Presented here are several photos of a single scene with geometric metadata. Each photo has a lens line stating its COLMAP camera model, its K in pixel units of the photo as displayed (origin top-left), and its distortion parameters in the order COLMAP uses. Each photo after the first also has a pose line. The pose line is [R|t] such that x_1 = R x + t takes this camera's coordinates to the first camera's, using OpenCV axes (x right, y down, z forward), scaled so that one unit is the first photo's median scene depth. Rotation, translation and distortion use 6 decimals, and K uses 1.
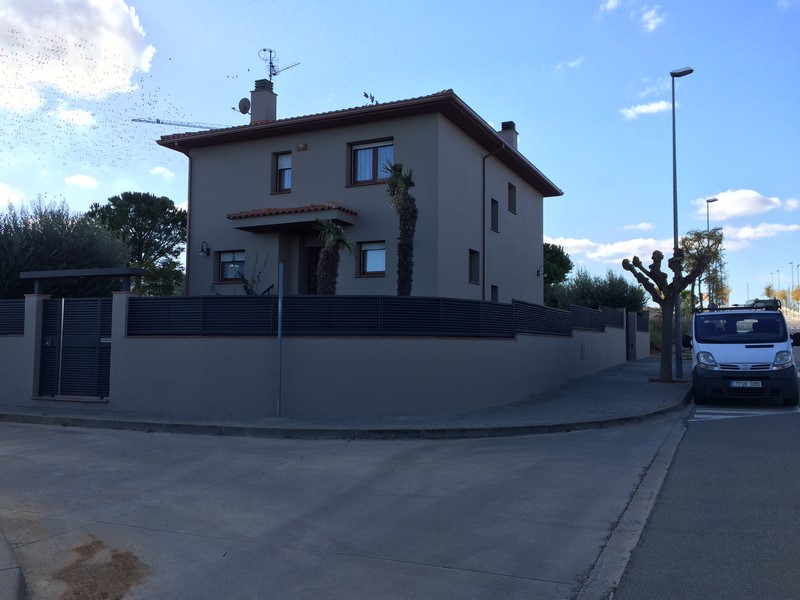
lens RADIAL K [[677.4, 0, 400.0], [0, 677.4, 300.0], [0, 0, 1]] dist [0.076819, -0.153946]
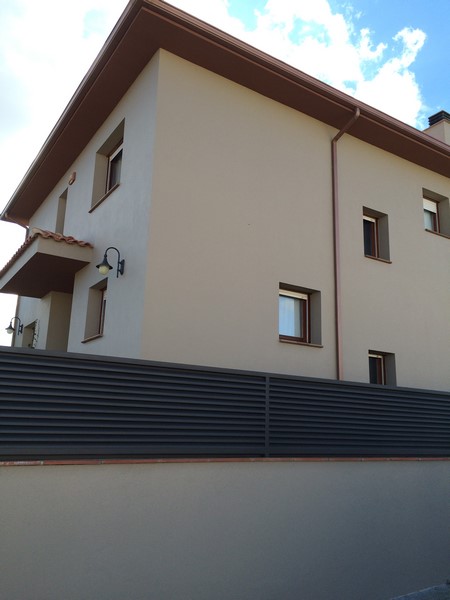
lens RADIAL K [[508.0, 0, 225.0], [0, 508.0, 300.0], [0, 0, 1]] dist [0.076819, -0.153946]
pose [[0.853997, -0.100287, -0.510521, 0.260267], [0.004169, 0.982534, -0.186036, 0.014532], [0.520262, 0.156745, 0.839499, 0.591985]]
